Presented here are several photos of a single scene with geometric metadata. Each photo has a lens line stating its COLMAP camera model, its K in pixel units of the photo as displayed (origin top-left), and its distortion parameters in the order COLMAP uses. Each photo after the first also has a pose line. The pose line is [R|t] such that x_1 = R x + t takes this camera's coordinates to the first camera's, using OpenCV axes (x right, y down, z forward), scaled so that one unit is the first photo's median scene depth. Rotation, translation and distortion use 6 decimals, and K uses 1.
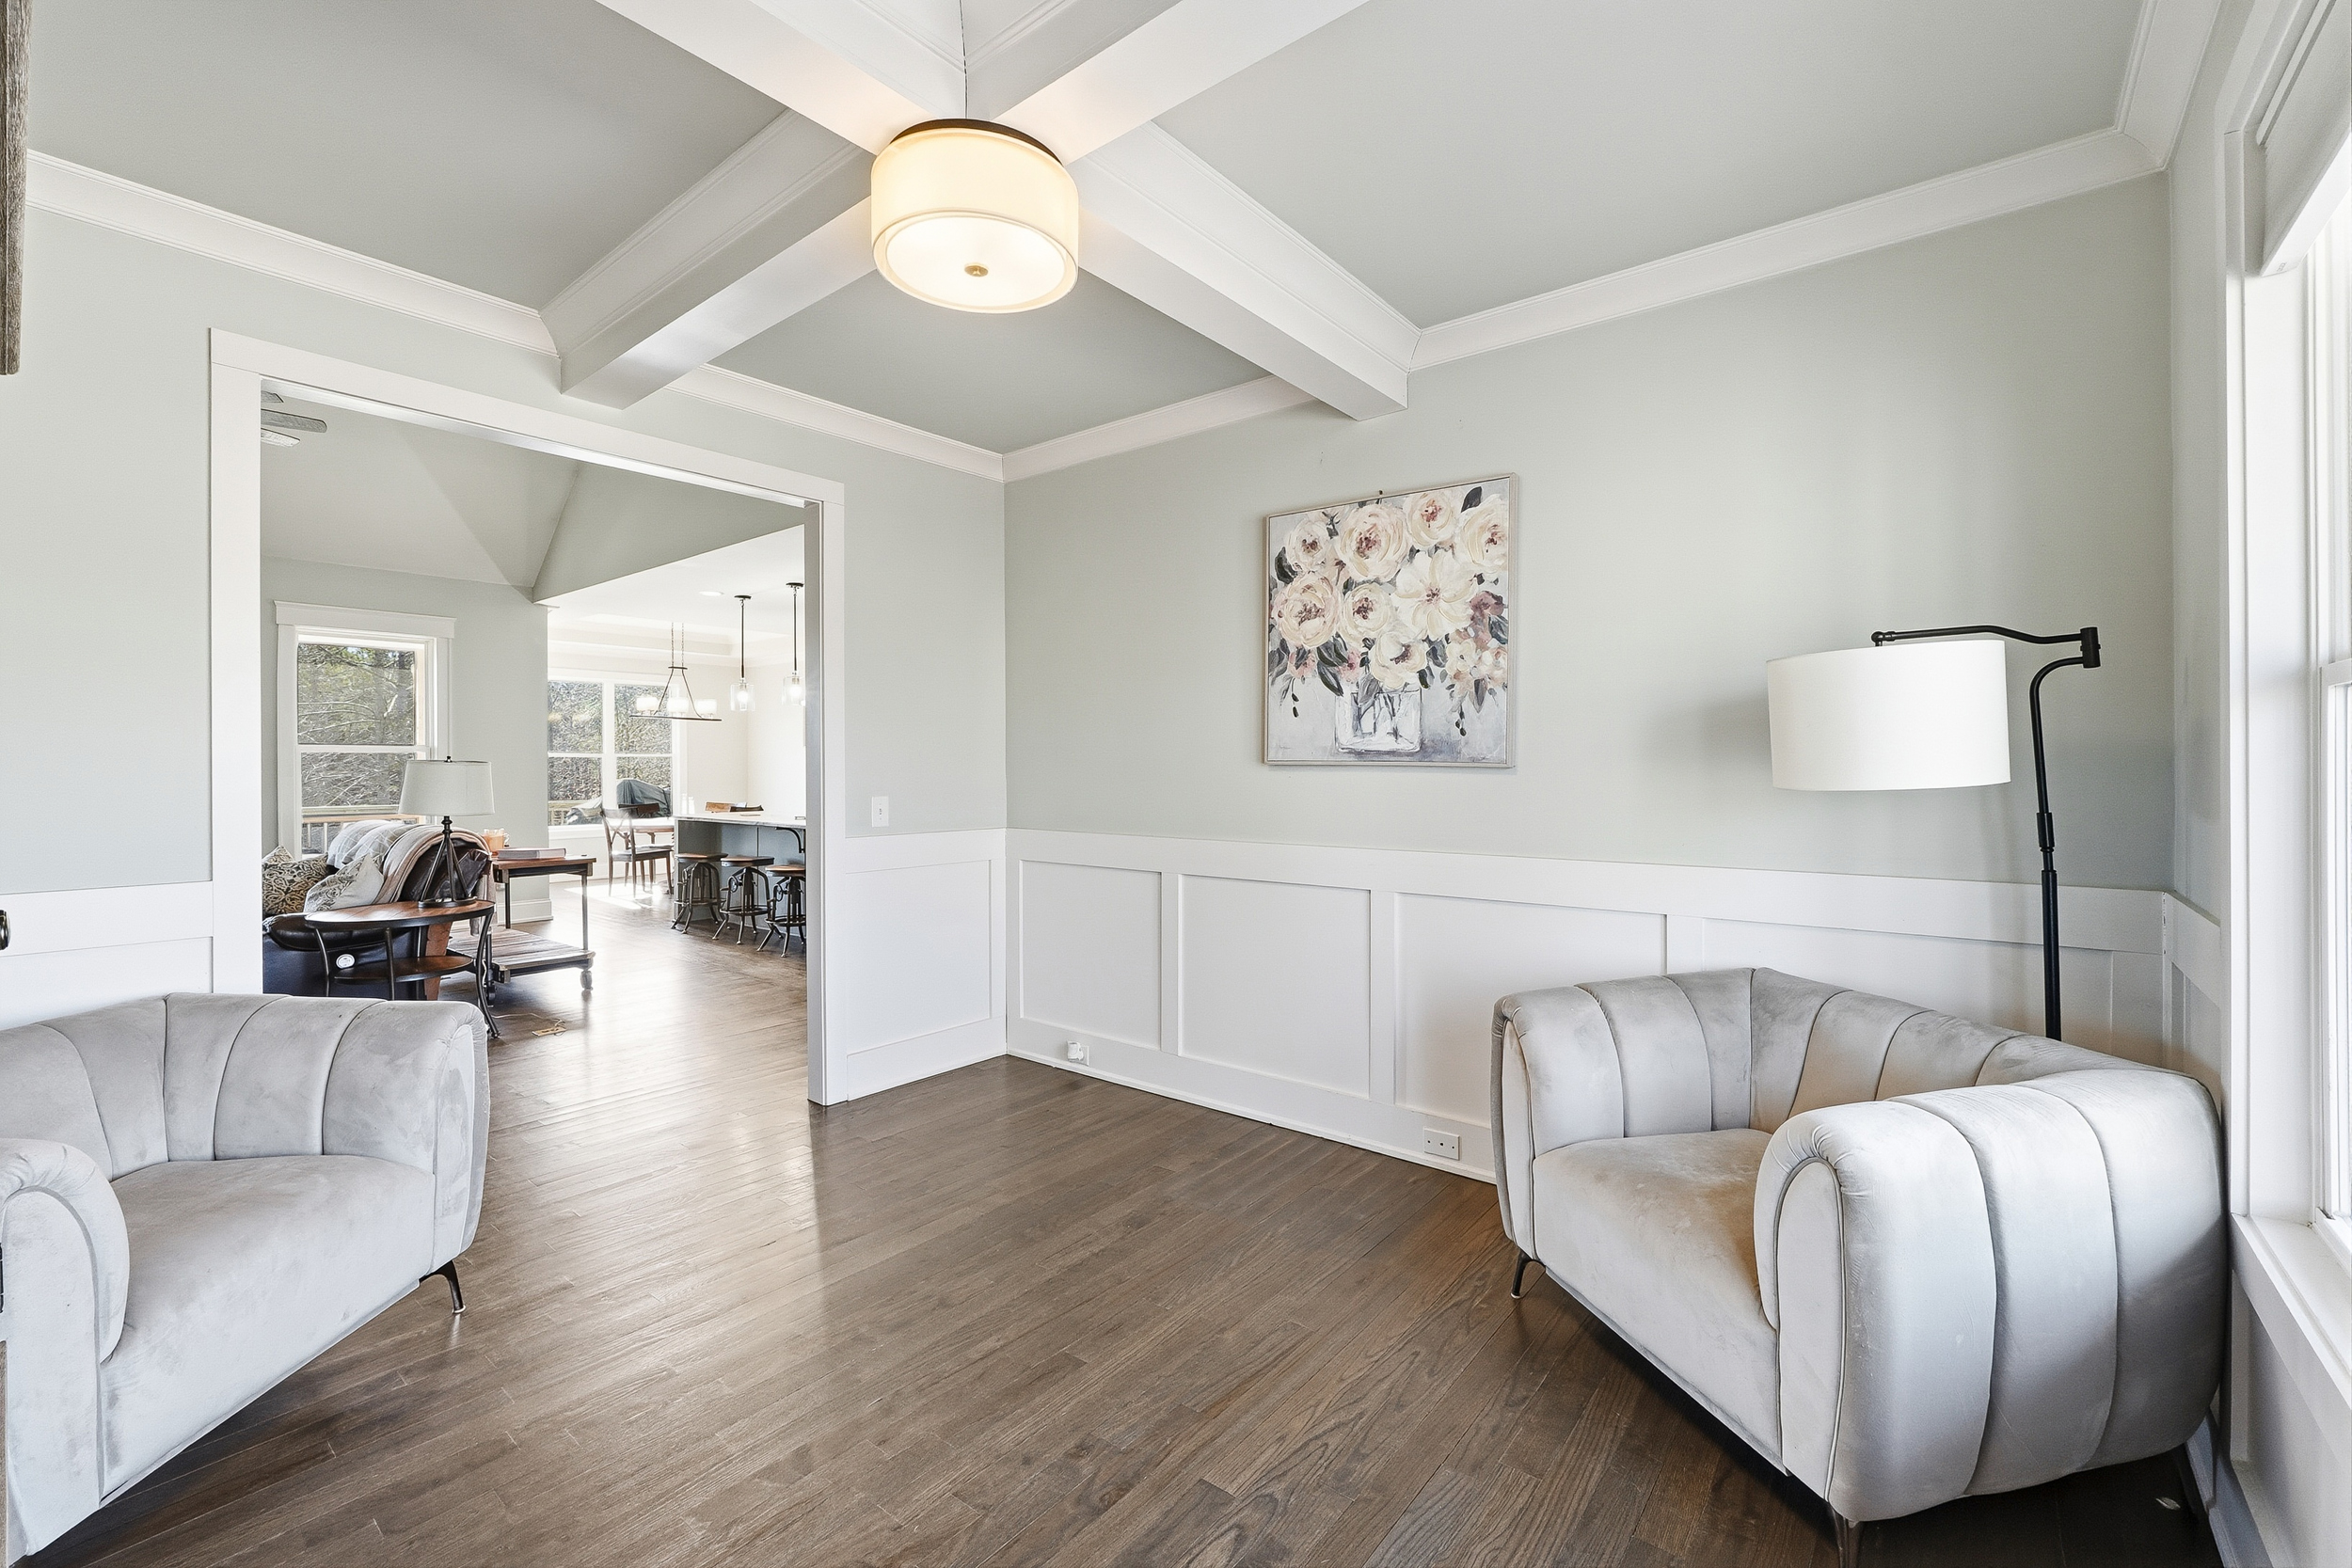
lens RADIAL K [[983.0, 0, 1182.4], [0, 983.0, 771.8], [0, 0, 1]] dist [-0.019813, 0.006215]
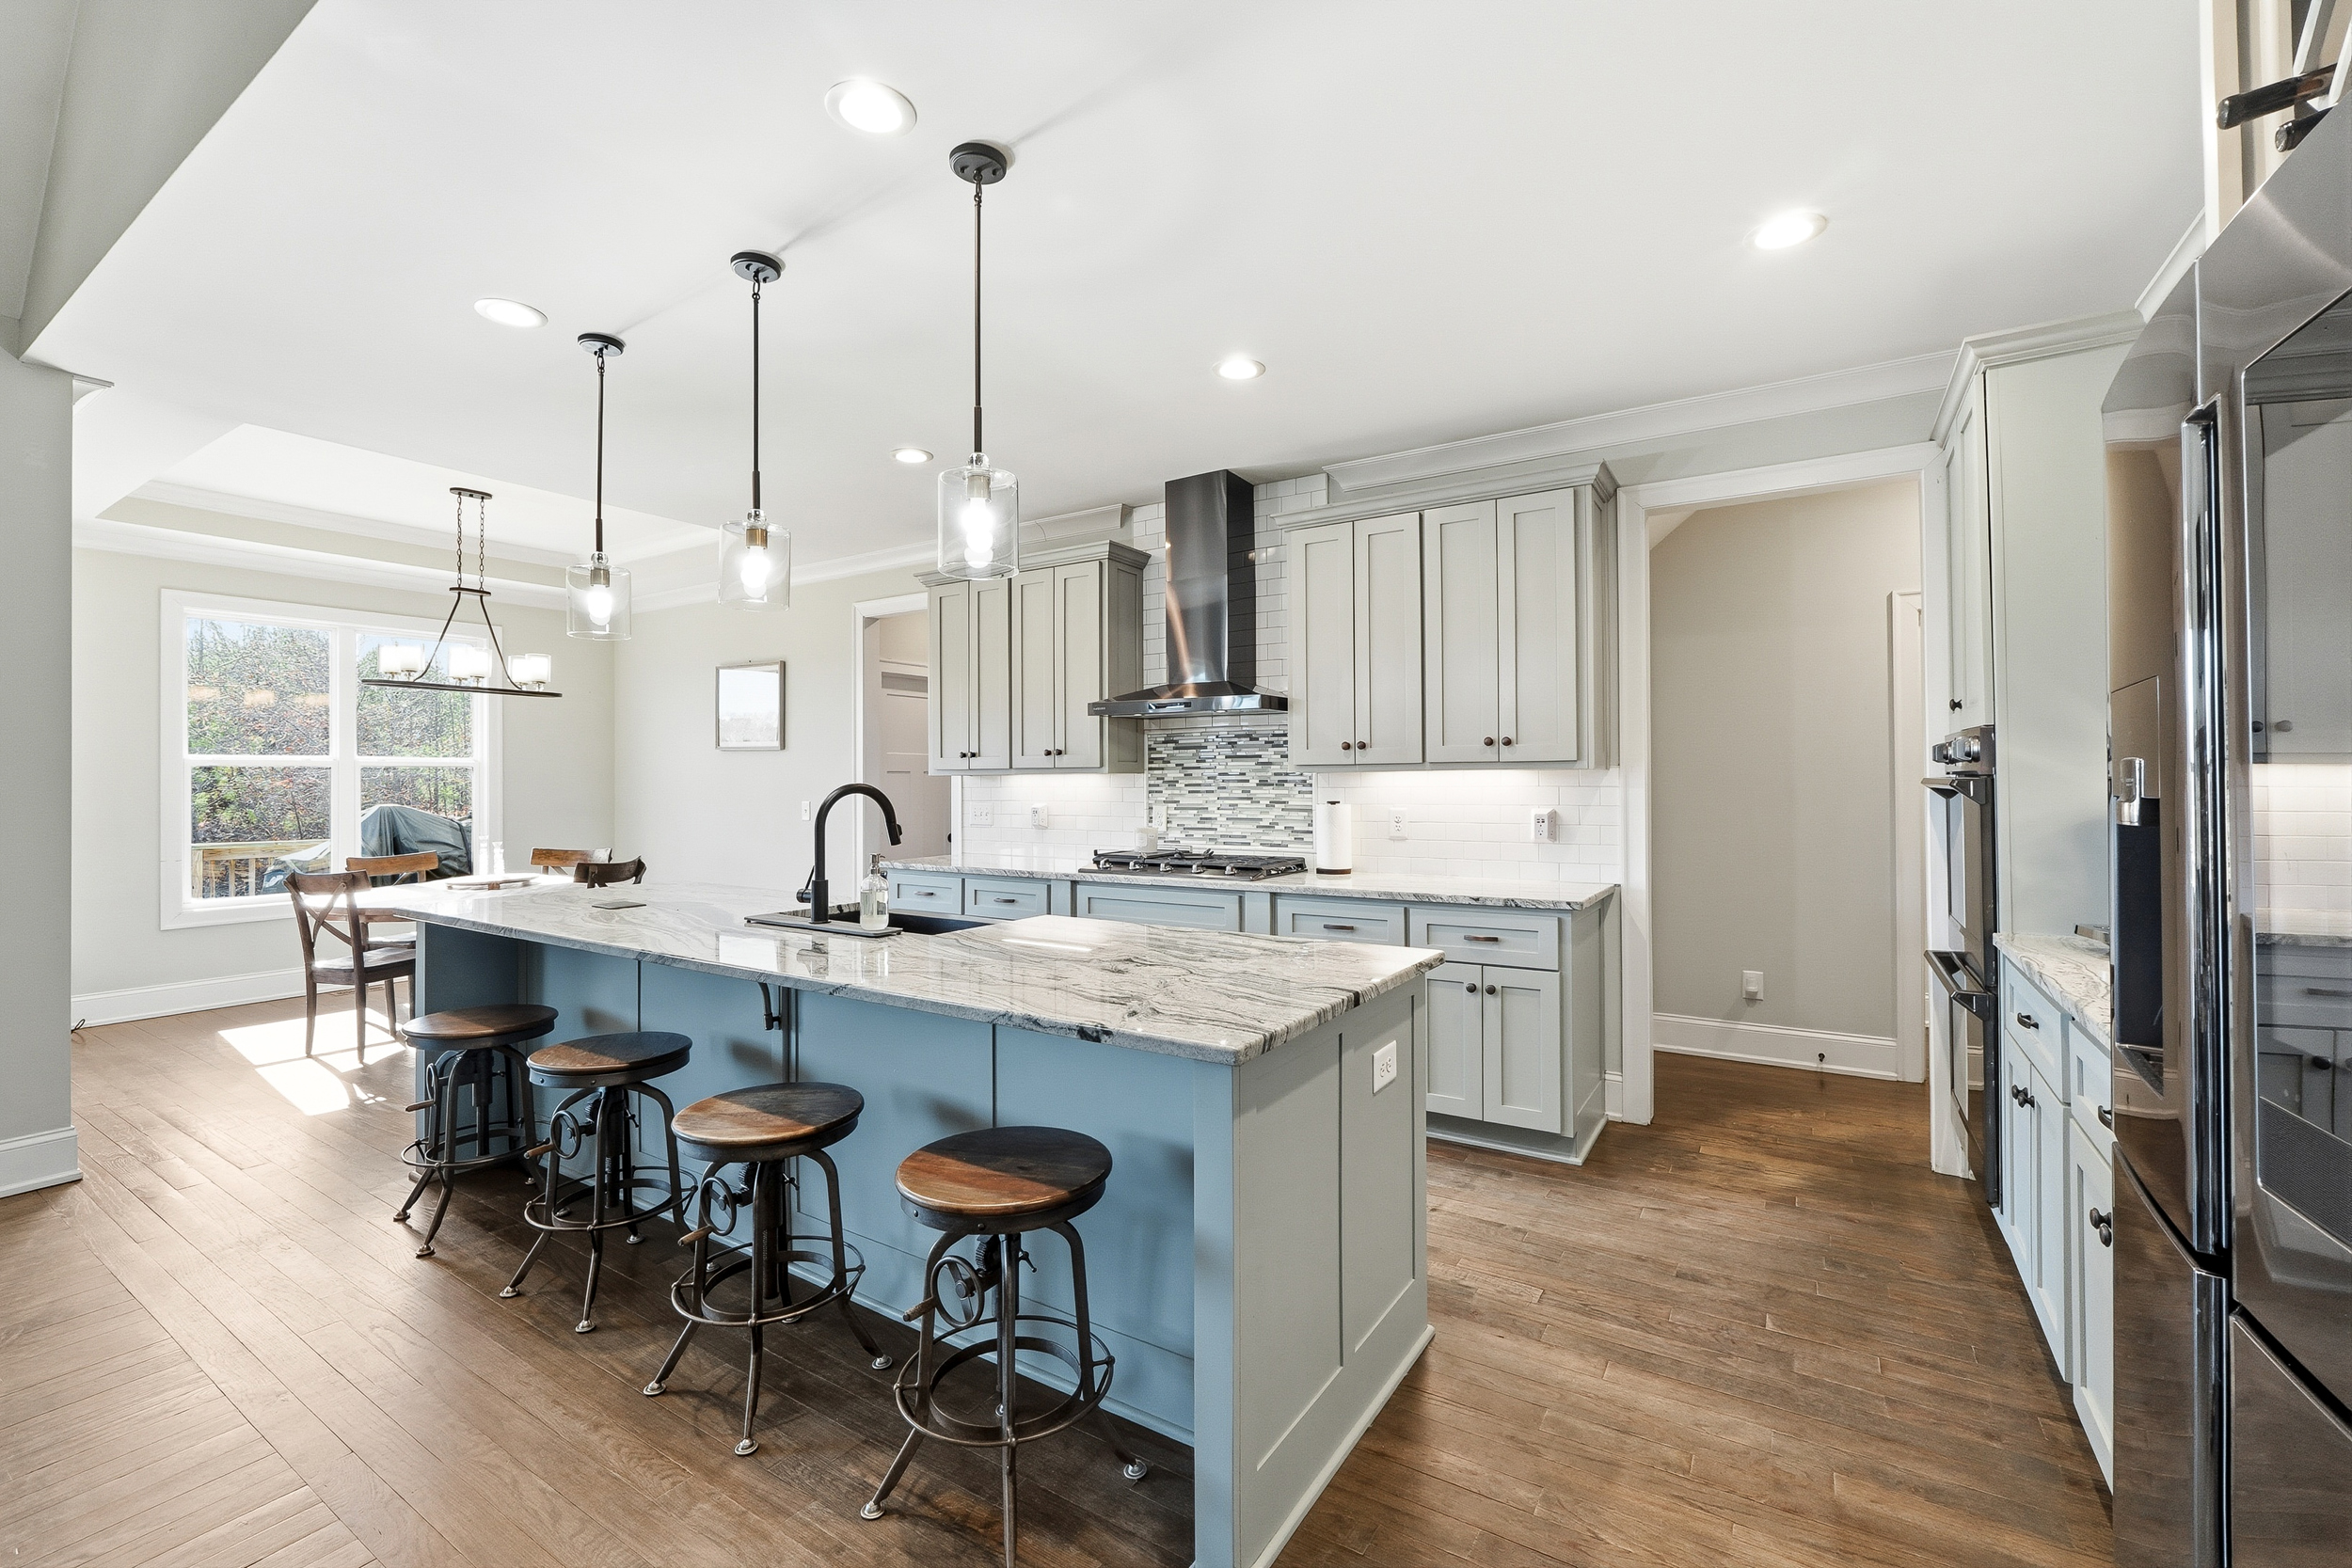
lens RADIAL K [[983.0, 0, 1182.4], [0, 983.0, 771.8], [0, 0, 1]] dist [-0.019813, 0.006215]
pose [[0.994138, -0.002823, 0.108085, -0.252787], [0.004353, 0.999894, -0.013920, -0.003390], [-0.108034, 0.014309, 0.994044, 0.571903]]
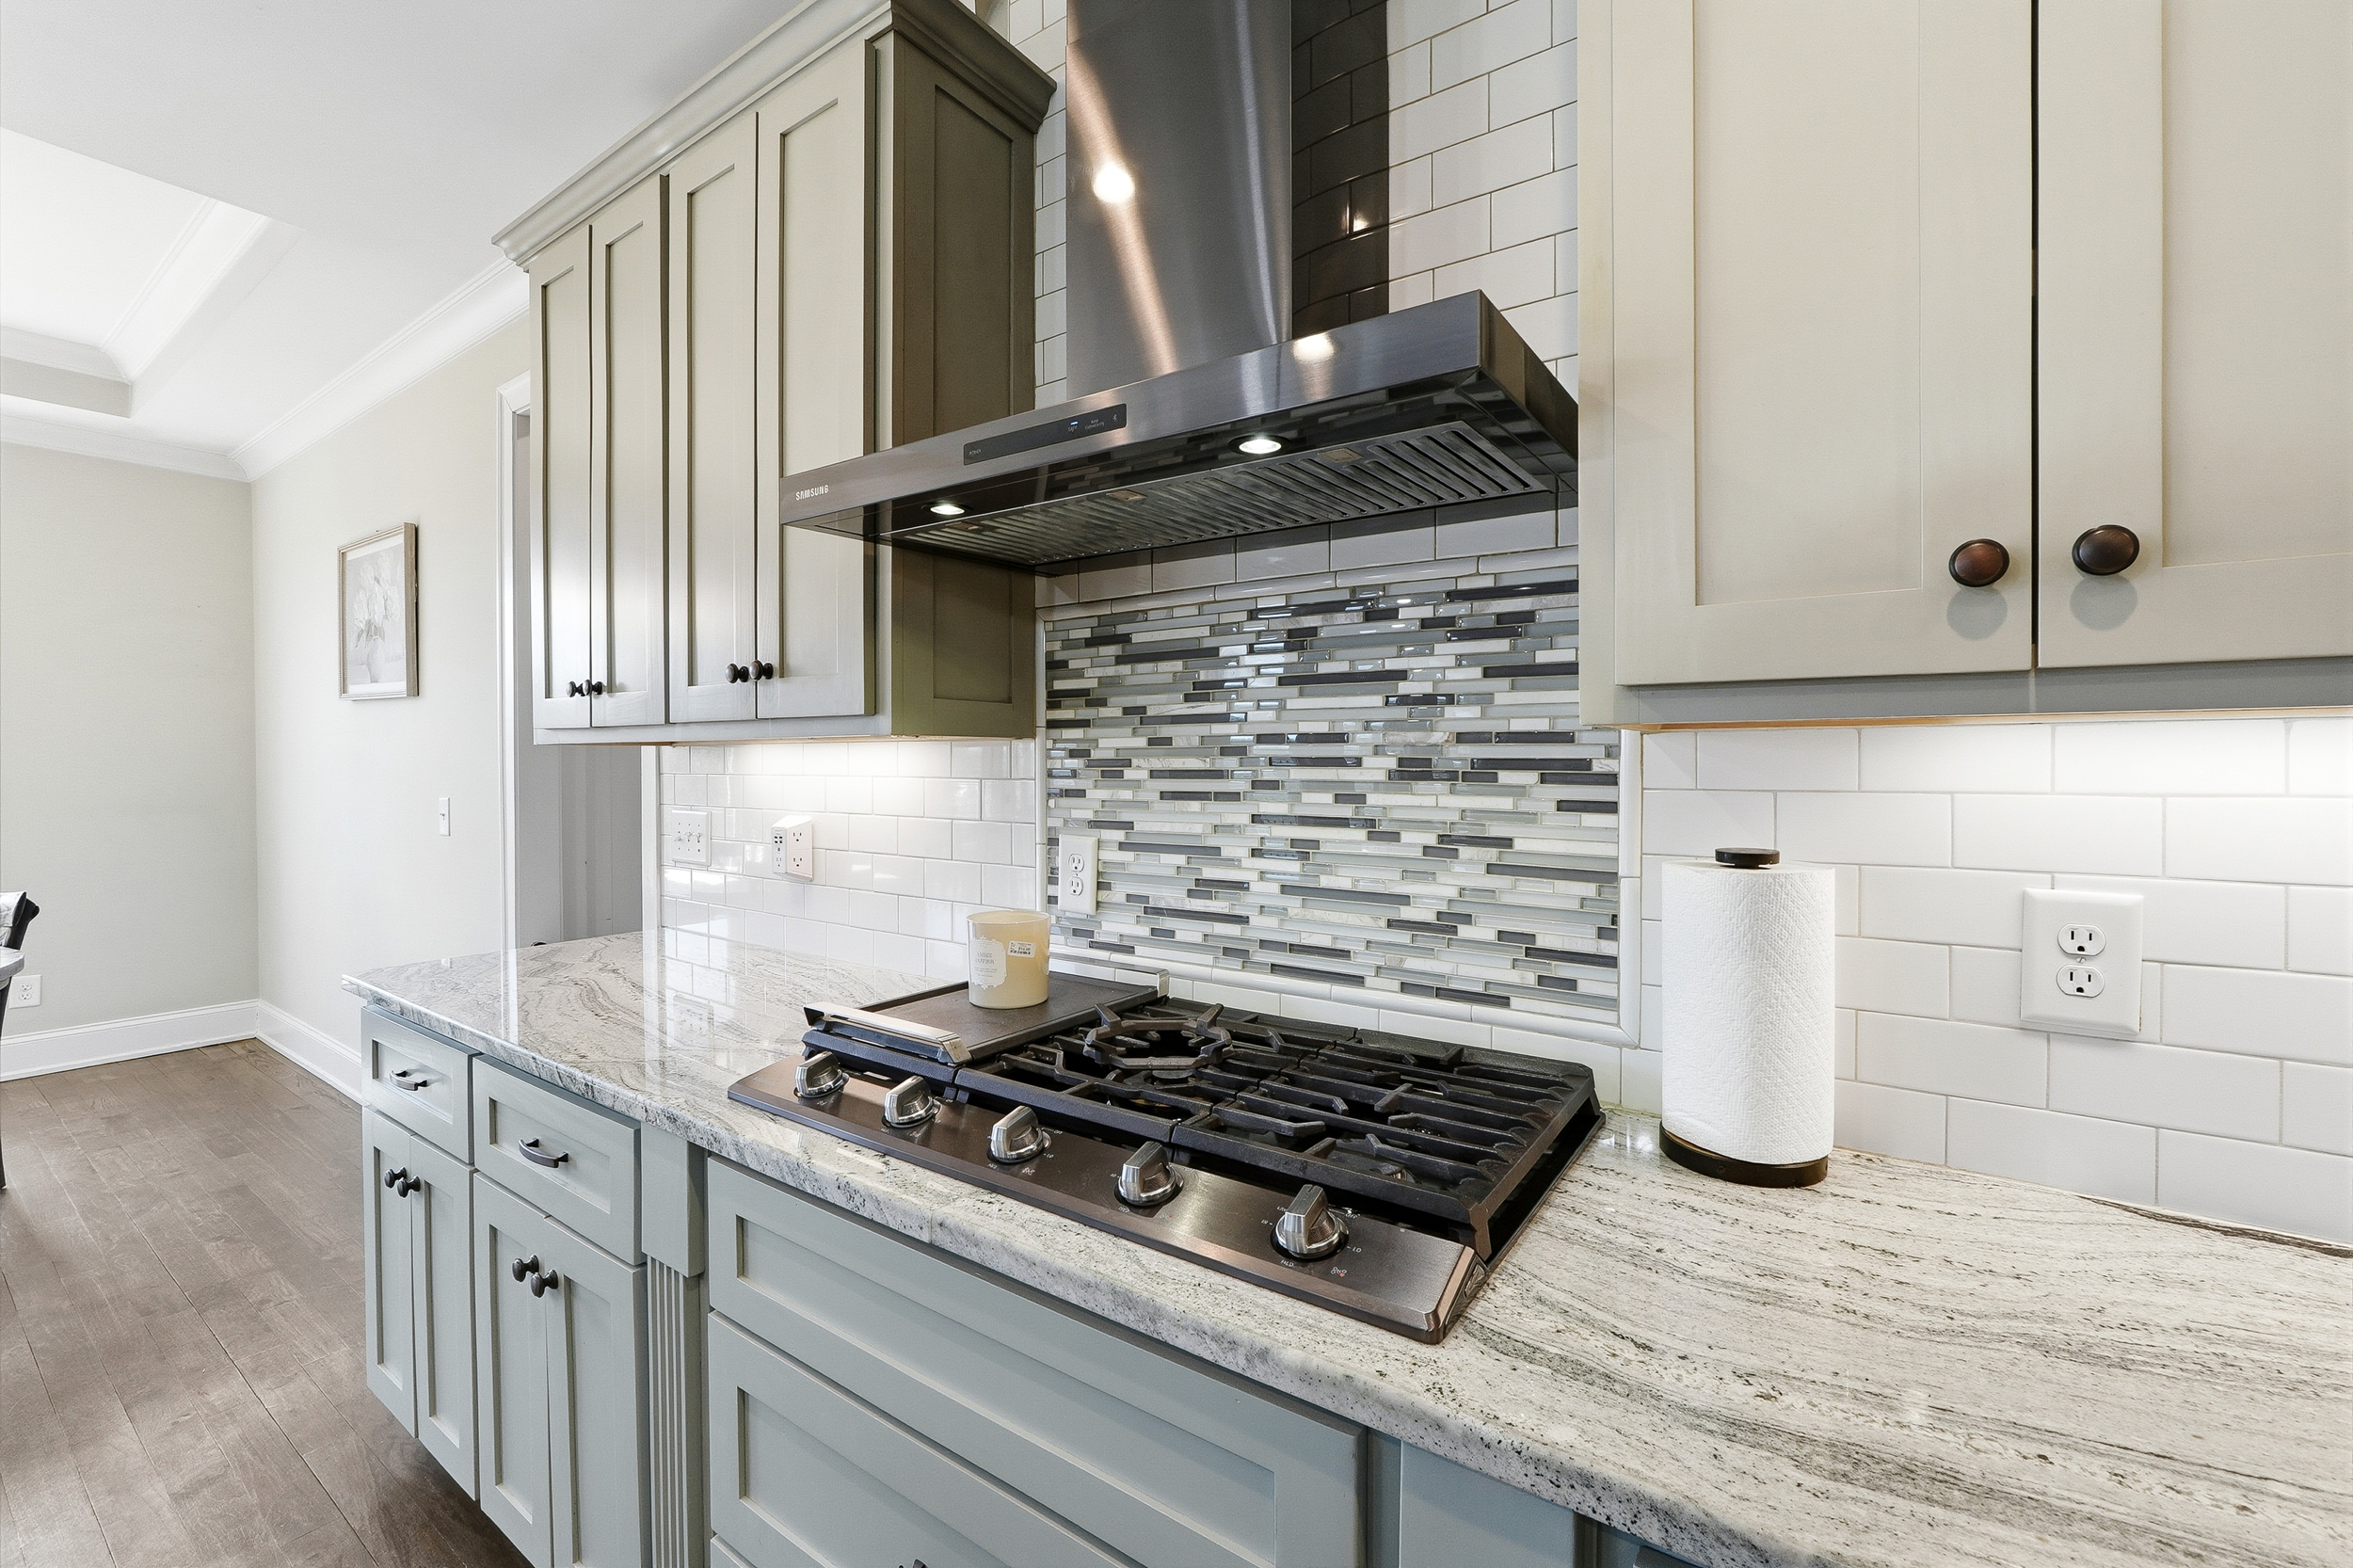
lens RADIAL K [[983.5, 0, 1182.9], [0, 983.5, 771.7], [0, 0, 1]] dist [-0.019813, 0.006215]
pose [[0.998127, 0.002214, 0.061130, -0.192867], [-0.002387, 0.999993, 0.002758, -0.004539], [-0.061124, -0.002899, 0.998126, 0.969221]]
